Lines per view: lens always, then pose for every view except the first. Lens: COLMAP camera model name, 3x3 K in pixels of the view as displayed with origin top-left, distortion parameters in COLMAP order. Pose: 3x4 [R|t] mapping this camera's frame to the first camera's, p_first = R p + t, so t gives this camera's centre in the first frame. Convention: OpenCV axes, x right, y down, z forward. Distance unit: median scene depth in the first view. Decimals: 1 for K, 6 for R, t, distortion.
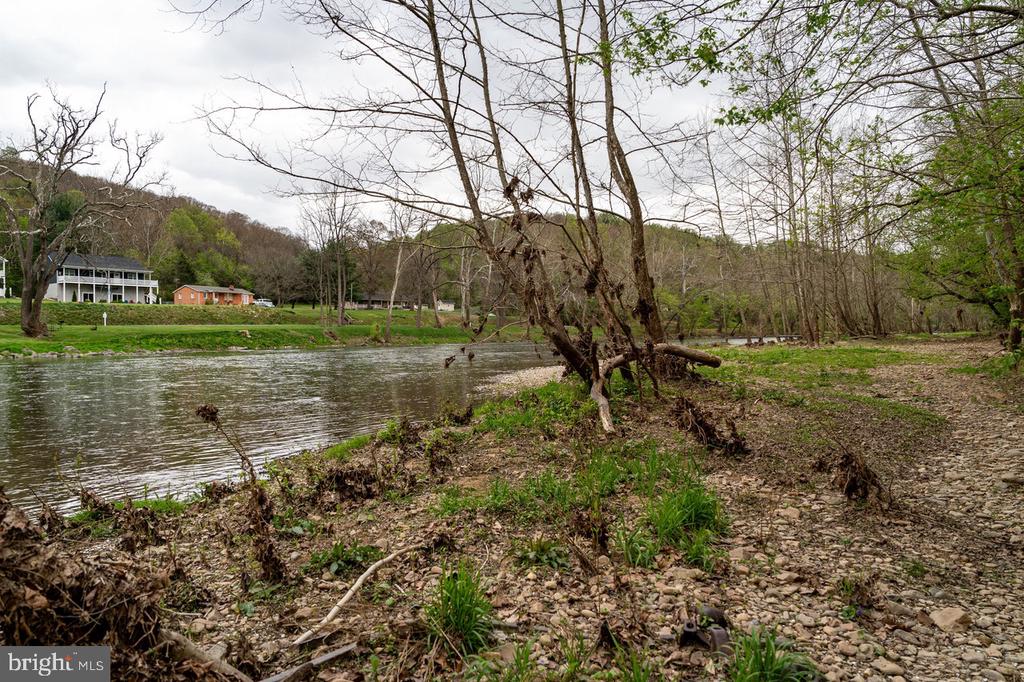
lens RADIAL K [[715.5, 0, 515.1], [0, 715.5, 340.5], [0, 0, 1]] dist [-0.009776, 0.009531]
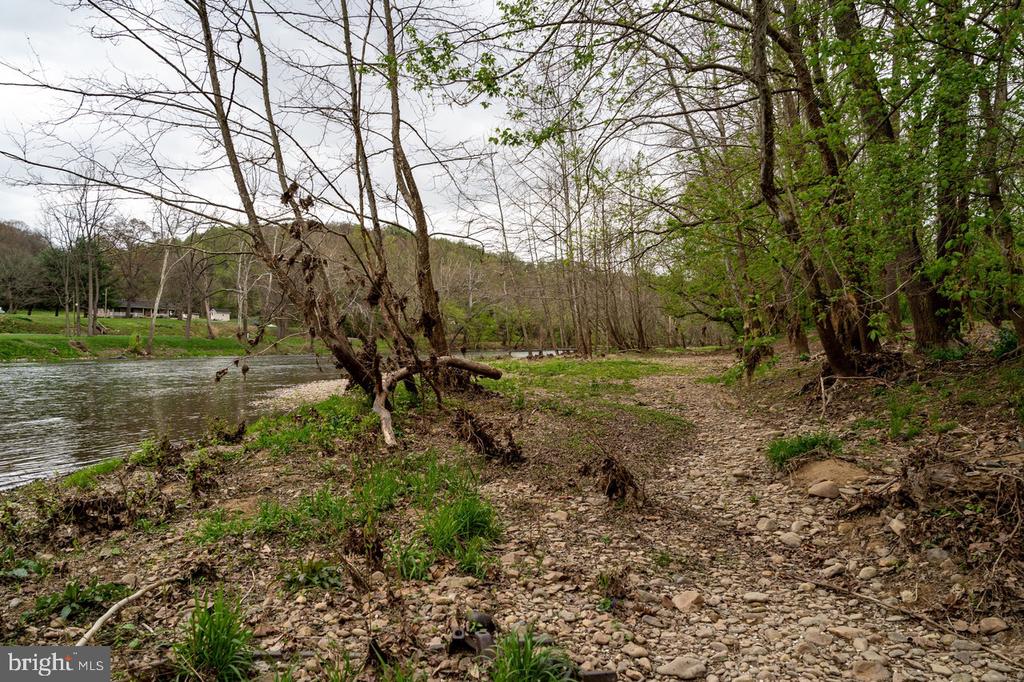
lens RADIAL K [[715.5, 0, 519.8], [0, 715.5, 340.1], [0, 0, 1]] dist [-0.009776, 0.009531]
pose [[0.955047, 0.007839, 0.296350, 0.004029], [-0.002433, 0.999824, -0.018607, -0.000014], [-0.296444, 0.017049, 0.954898, -0.001178]]
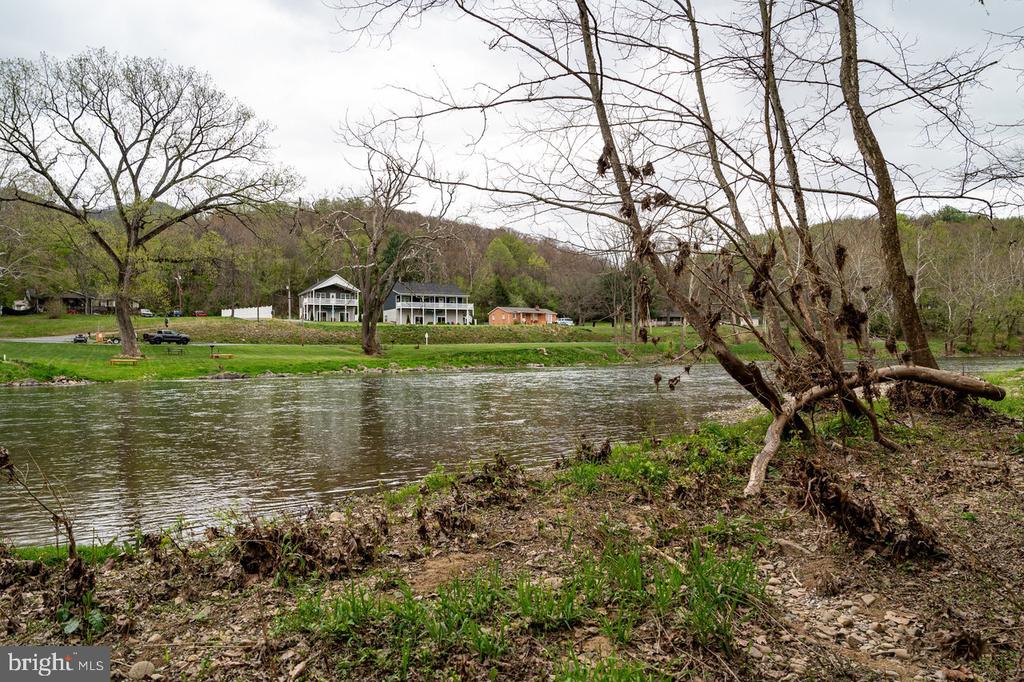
lens RADIAL K [[715.5, 0, 513.7], [0, 715.5, 340.9], [0, 0, 1]] dist [-0.009776, 0.009531]
pose [[0.913187, -0.009441, -0.407432, 0.116428], [0.000018, 0.999733, -0.023125, -0.003114], [0.407541, 0.021111, 0.912943, 0.153136]]
